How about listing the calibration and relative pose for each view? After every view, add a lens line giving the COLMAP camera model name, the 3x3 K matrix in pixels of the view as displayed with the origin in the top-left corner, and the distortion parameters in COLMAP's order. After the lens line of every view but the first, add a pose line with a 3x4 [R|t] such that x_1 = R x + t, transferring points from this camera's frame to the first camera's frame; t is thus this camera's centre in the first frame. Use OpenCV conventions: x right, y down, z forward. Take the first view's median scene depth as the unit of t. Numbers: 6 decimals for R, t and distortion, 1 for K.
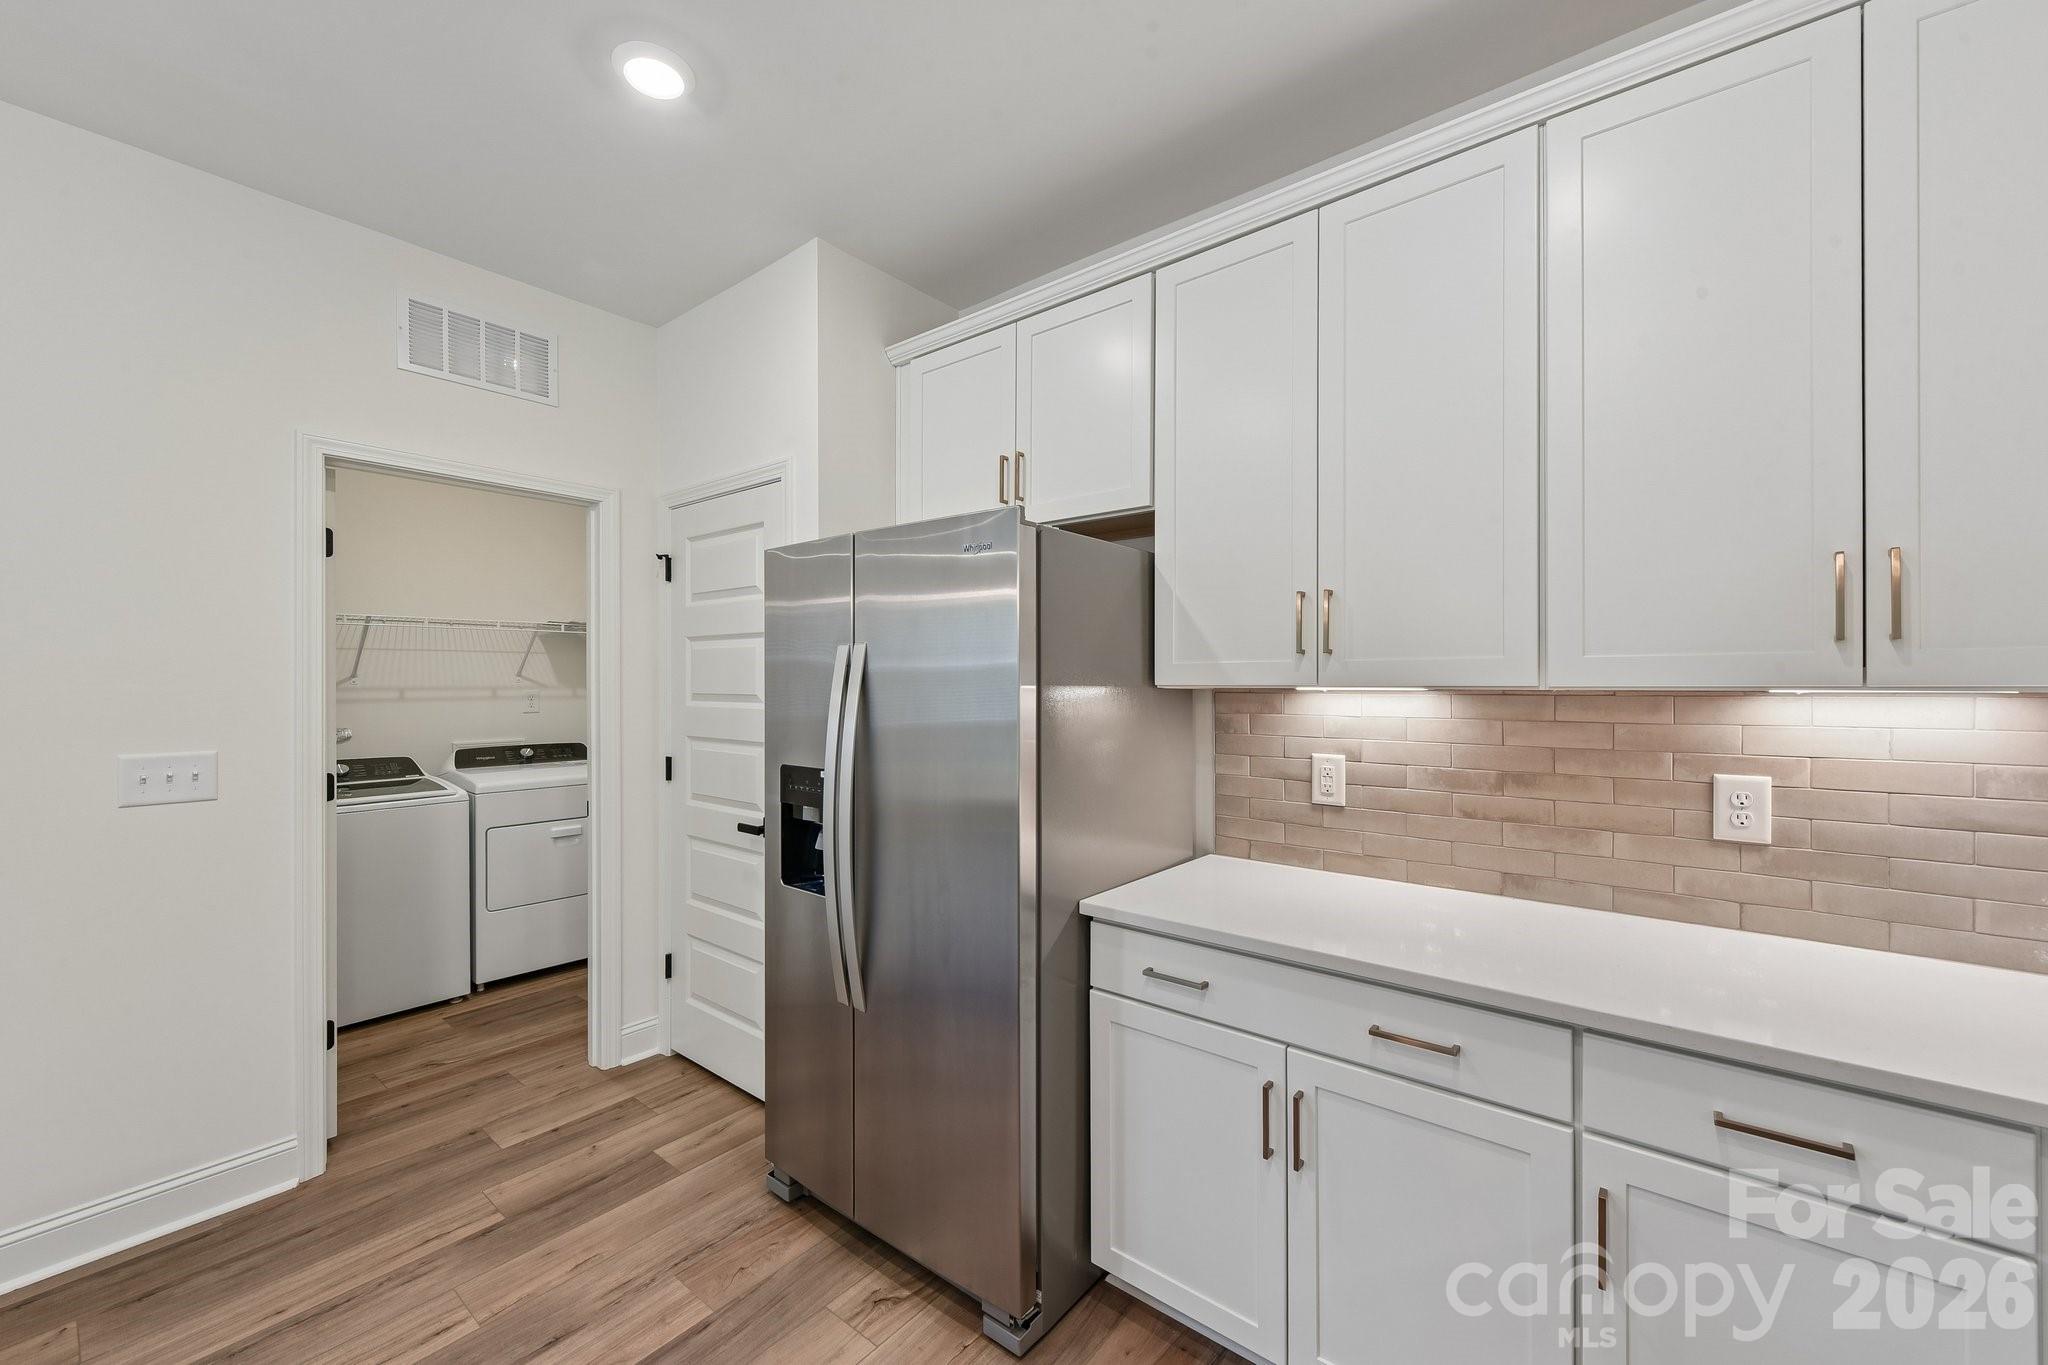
lens RADIAL K [[813.6, 0, 1024.0], [0, 813.6, 682.5], [0, 0, 1]] dist [0.007865, -0.000609]
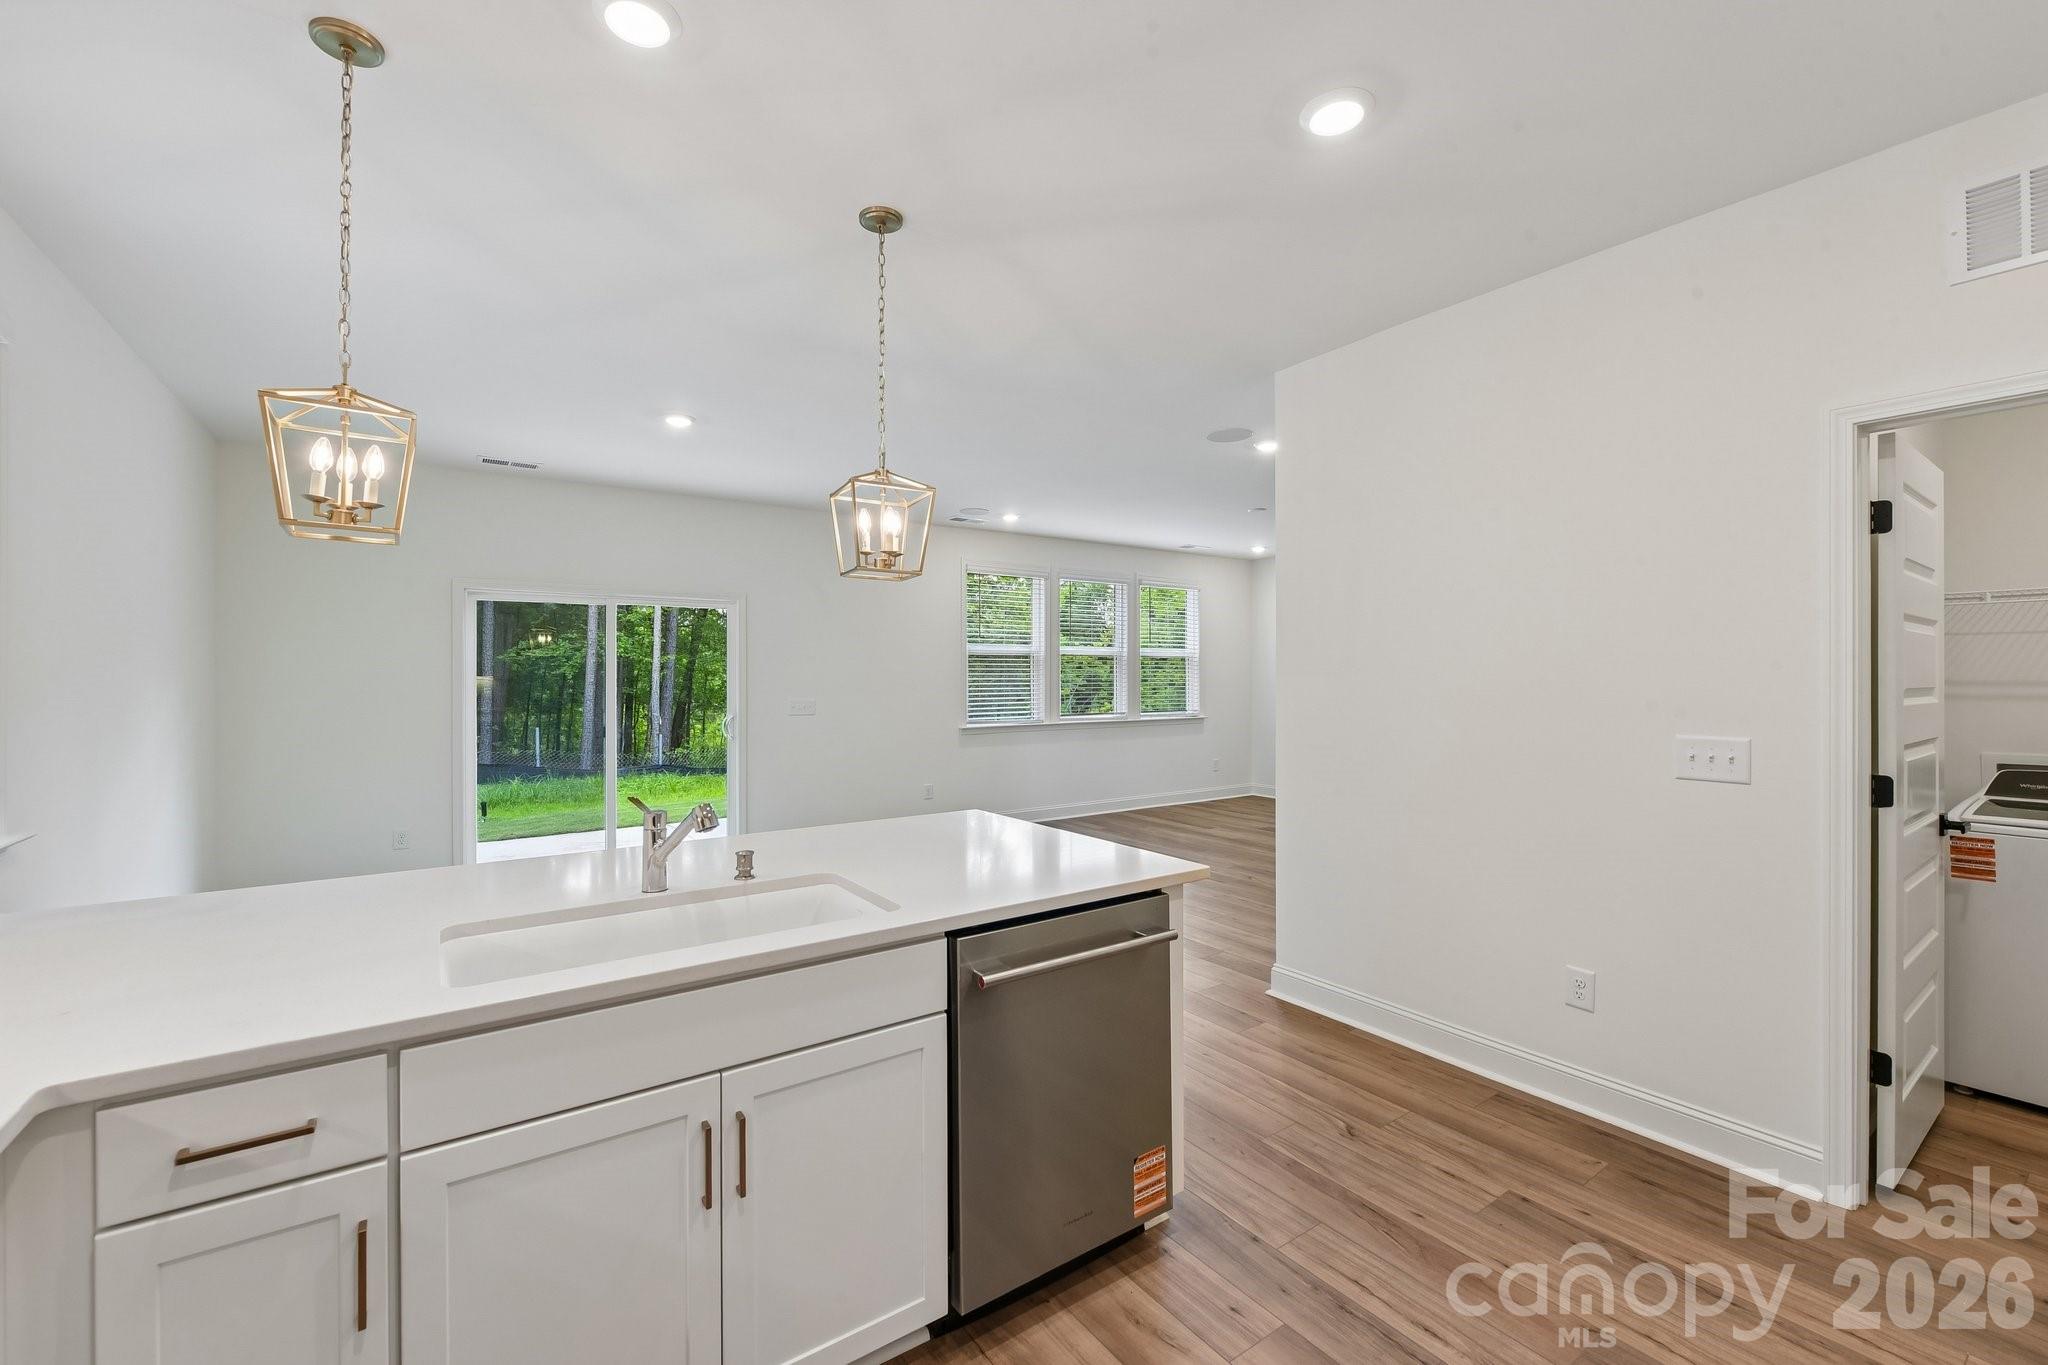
lens RADIAL K [[840.0, 0, 1019.5], [0, 840.0, 673.6], [0, 0, 1]] dist [-0.001285, -0.003394]
pose [[-0.269727, 0.000059, -0.962937, 0.340477], [-0.001169, 0.999999, 0.000389, 0.000070], [0.962936, 0.001231, -0.269727, 0.414888]]
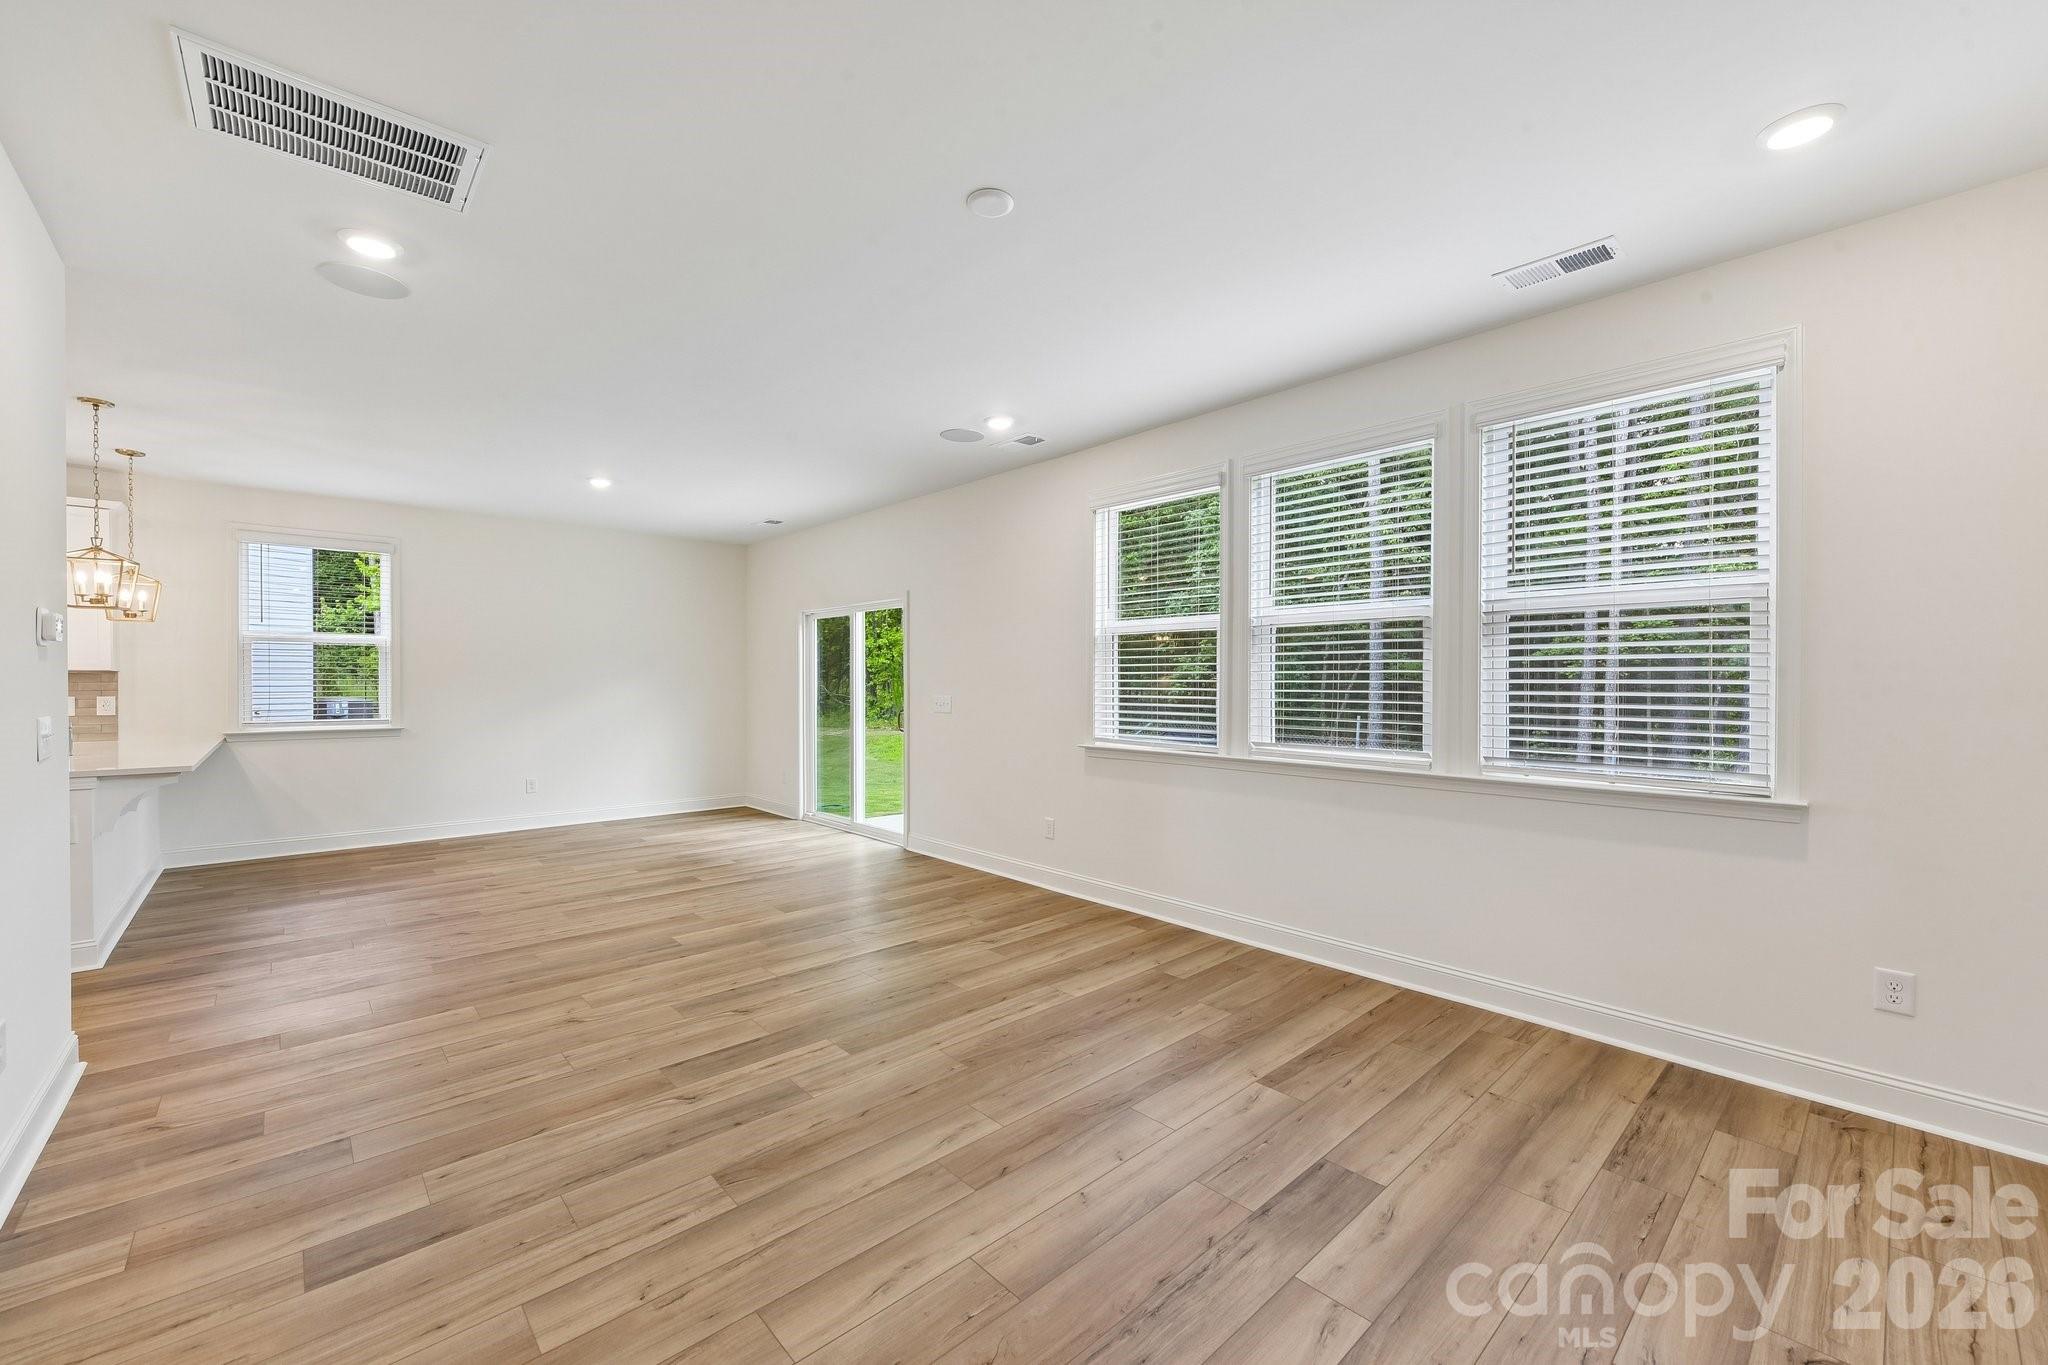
lens RADIAL K [[813.6, 0, 1024.0], [0, 813.6, 682.5], [0, 0, 1]] dist [0.007865, -0.000609]
pose [[-0.989504, 0.001135, 0.144504, -3.378556], [0.001996, 0.999981, 0.005810, 0.038403], [-0.144495, 0.006038, -0.989487, 1.597624]]
